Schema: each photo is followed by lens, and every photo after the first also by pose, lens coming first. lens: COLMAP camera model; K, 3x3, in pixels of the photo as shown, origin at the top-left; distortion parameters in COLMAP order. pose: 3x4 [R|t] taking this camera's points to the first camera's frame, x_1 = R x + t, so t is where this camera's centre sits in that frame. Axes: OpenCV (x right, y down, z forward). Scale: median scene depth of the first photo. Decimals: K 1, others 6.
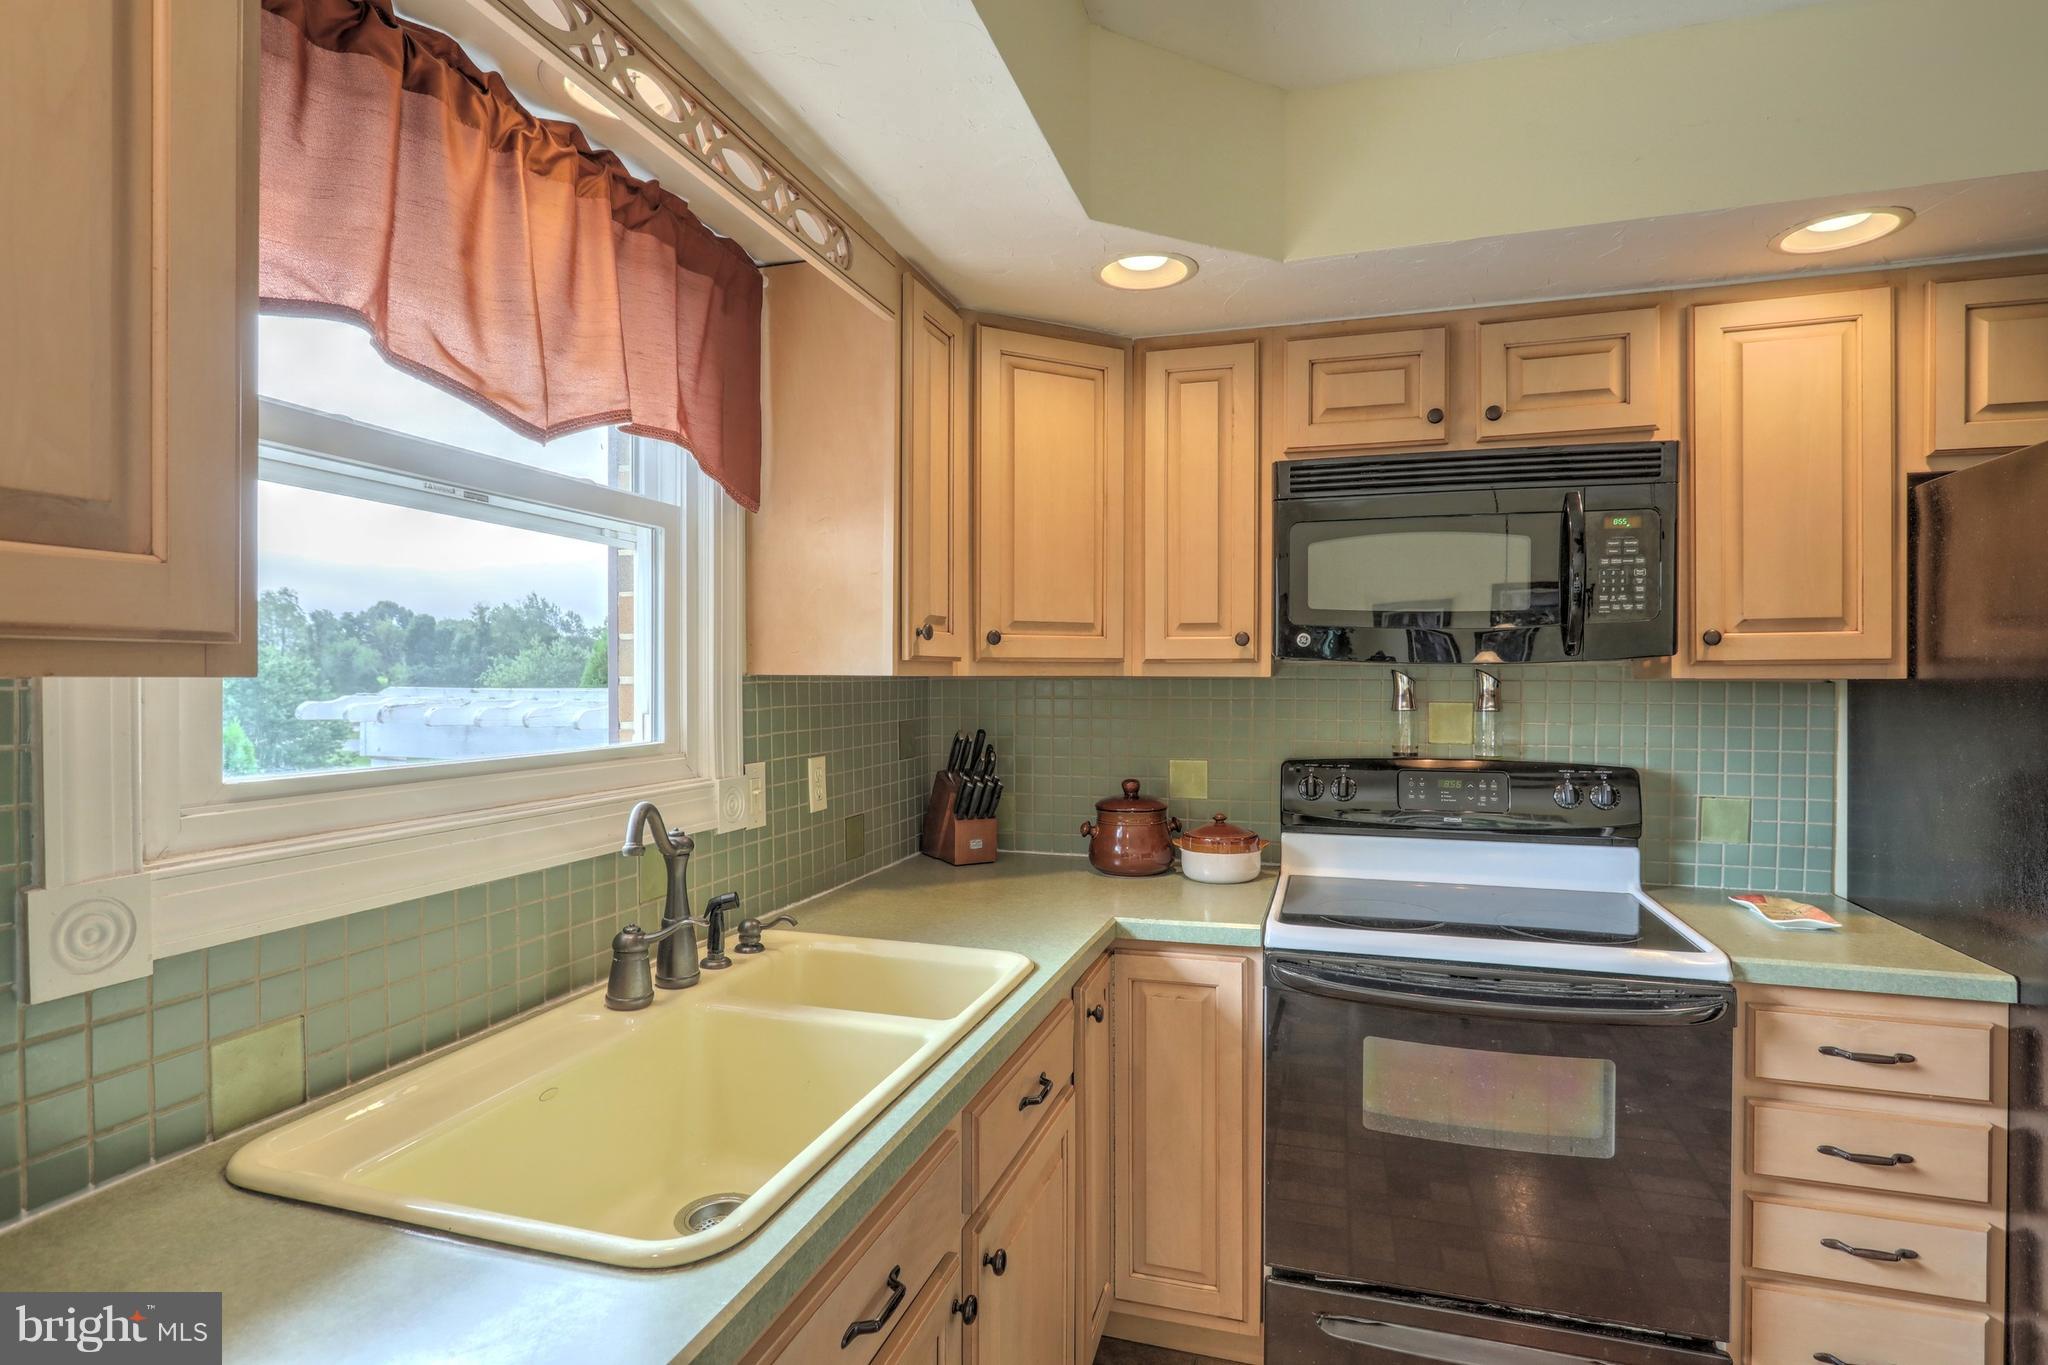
lens RADIAL K [[1048.5, 0, 1014.6], [0, 1048.5, 684.0], [0, 0, 1]] dist [-0.004654, 0.002168]
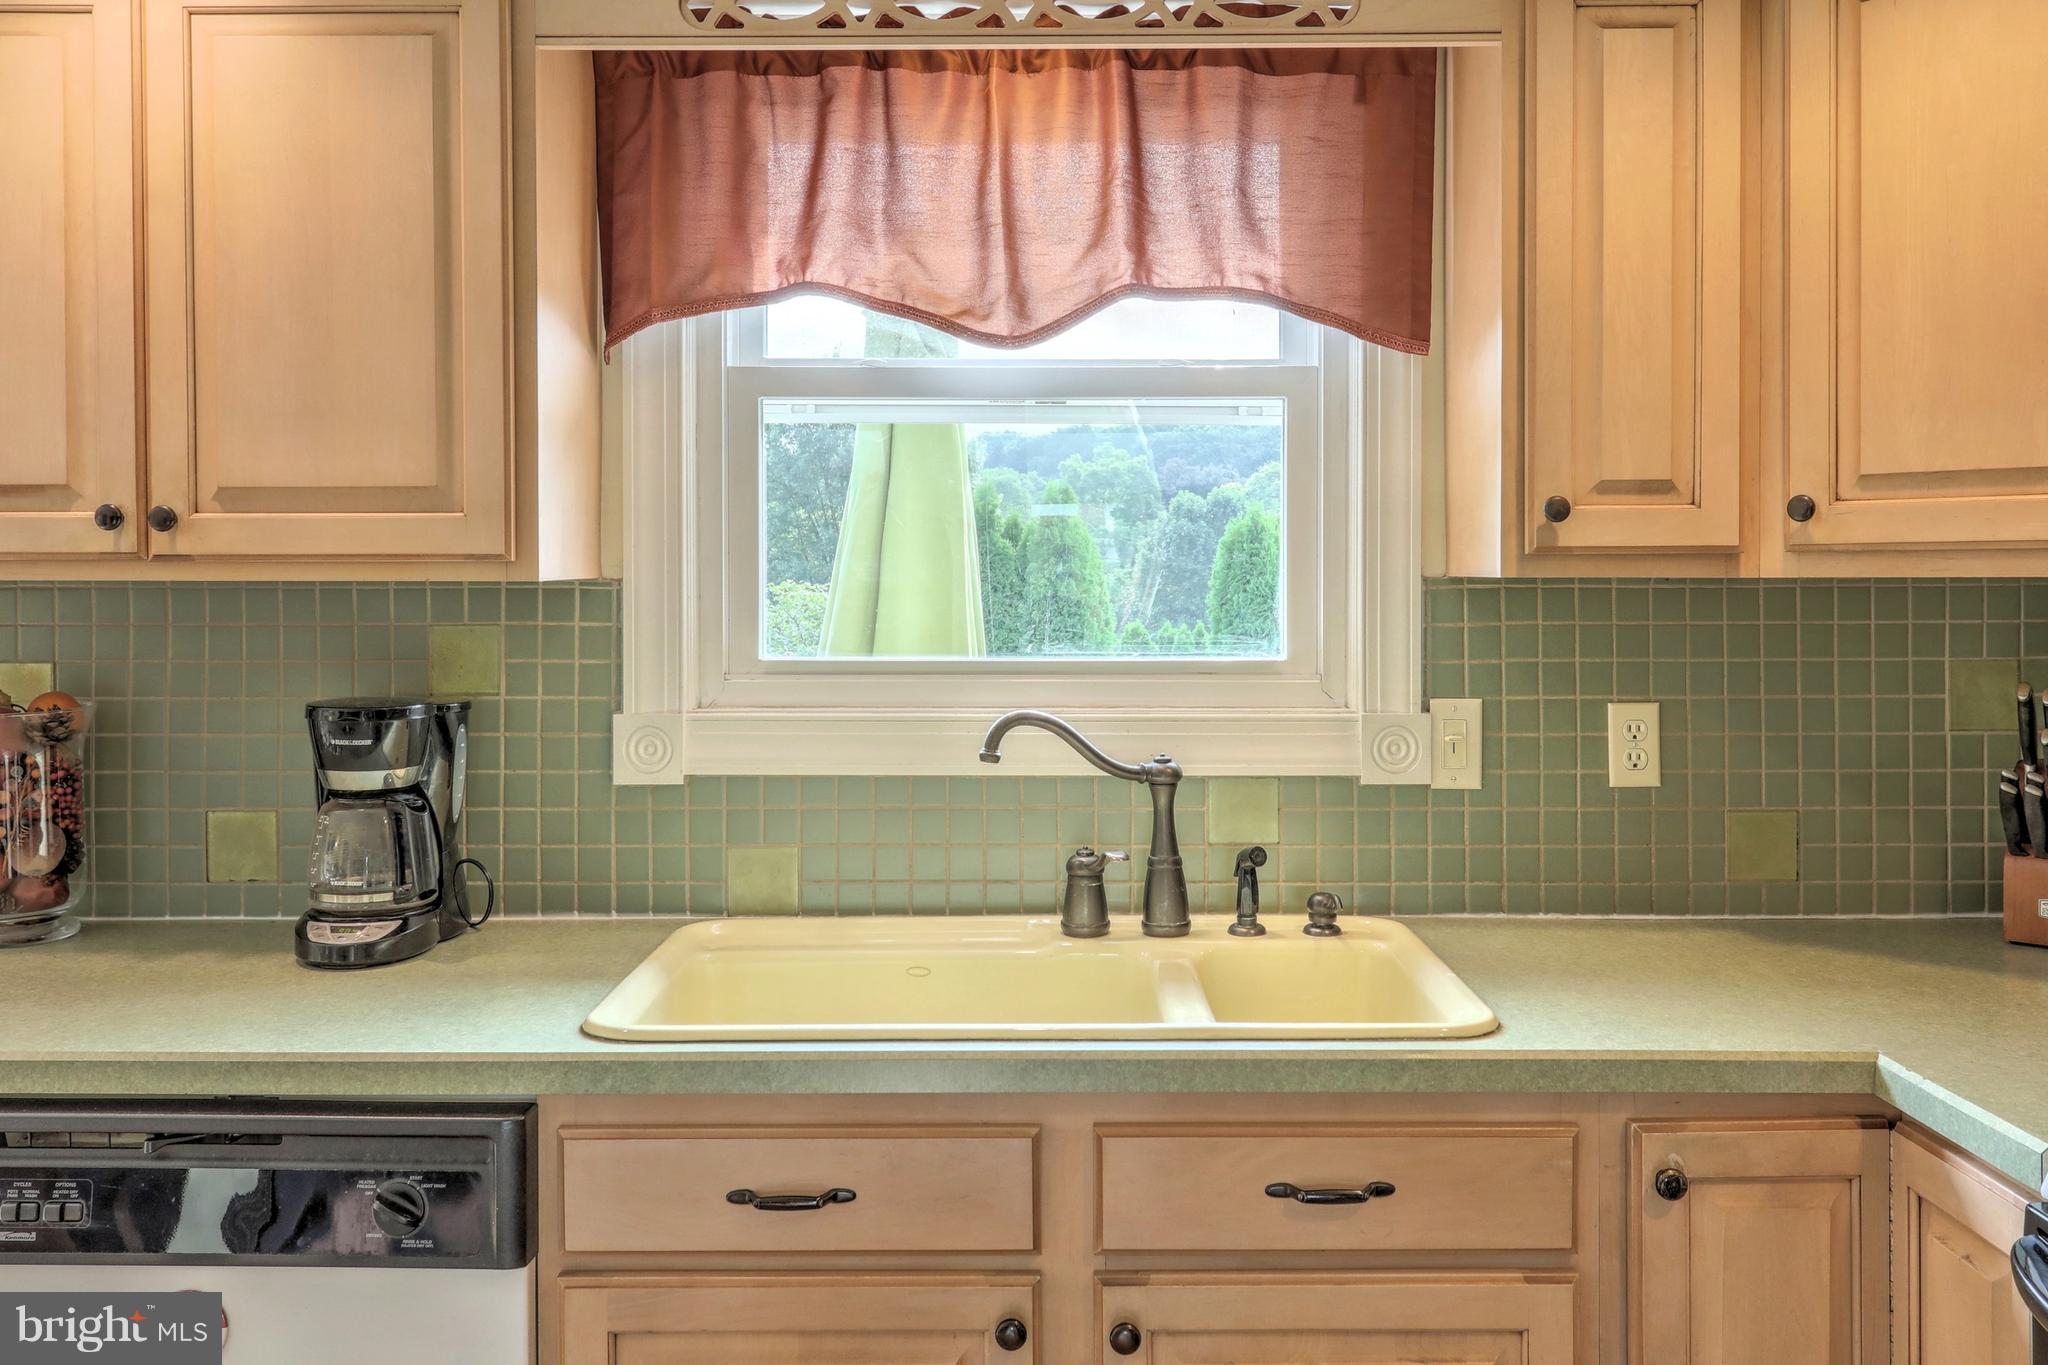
lens RADIAL K [[1672.0, 0, 1045.7], [0, 1672.0, 596.3], [0, 0, 1]] dist [0.005738, 0.007010]
pose [[0.301743, 0.010736, -0.953329, 0.746671], [-0.004934, 0.999941, 0.009699, -0.004697], [0.953376, 0.001777, 0.301778, 0.374919]]
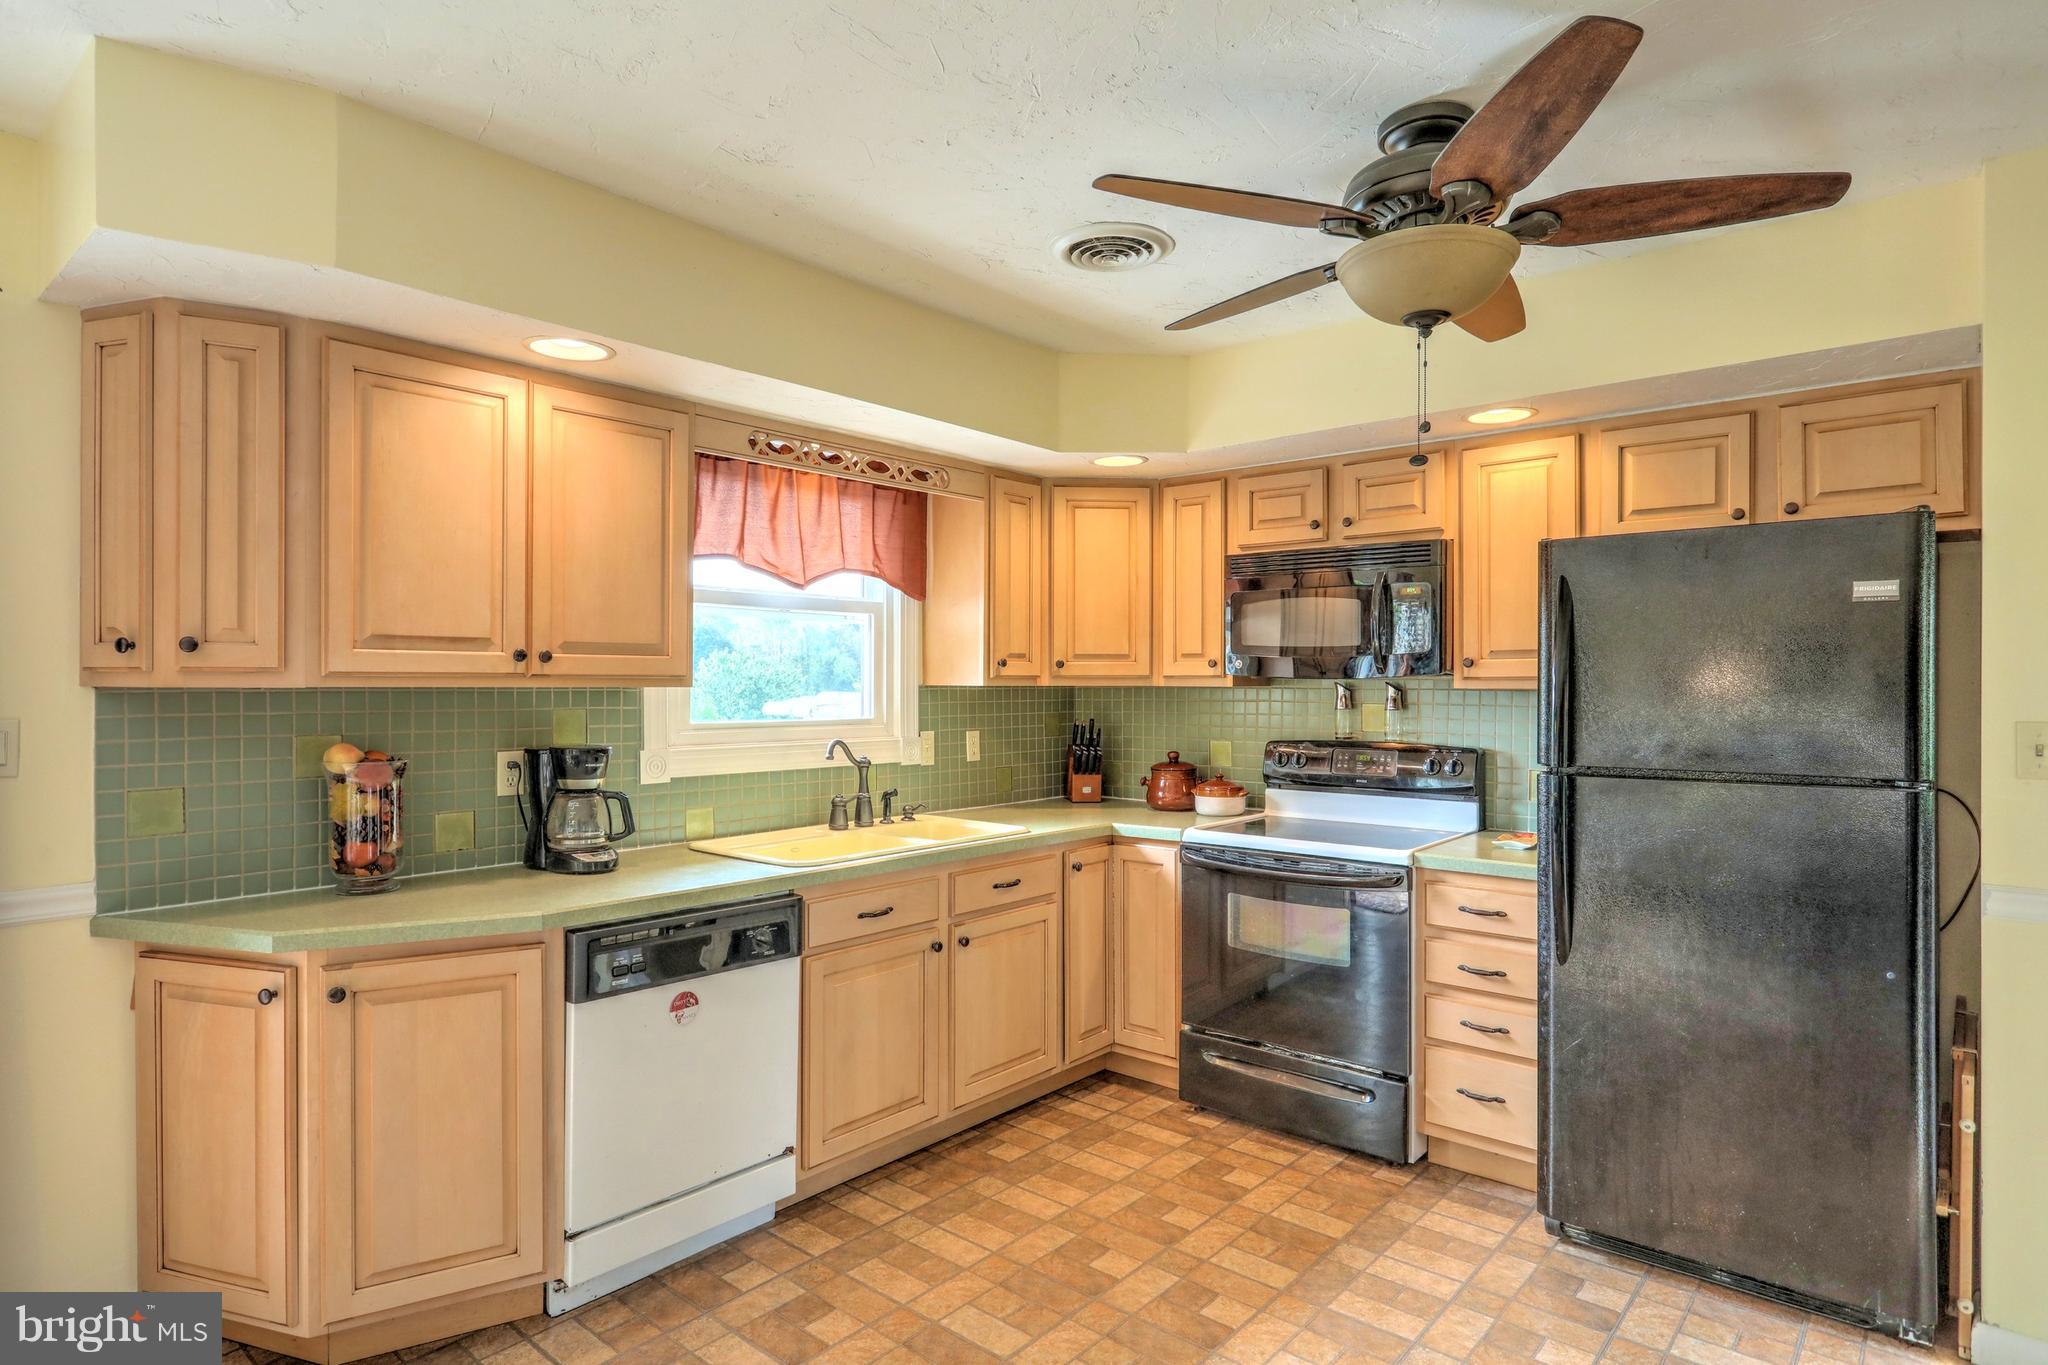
lens RADIAL K [[1116.6, 0, 1013.7], [0, 1116.6, 685.7], [0, 0, 1]] dist [-0.004943, 0.000630]
pose [[0.917948, 0.002016, -0.396696, 0.692264], [-0.003764, 0.999986, -0.003626, -0.001037], [0.396683, 0.004822, 0.917943, -0.795197]]
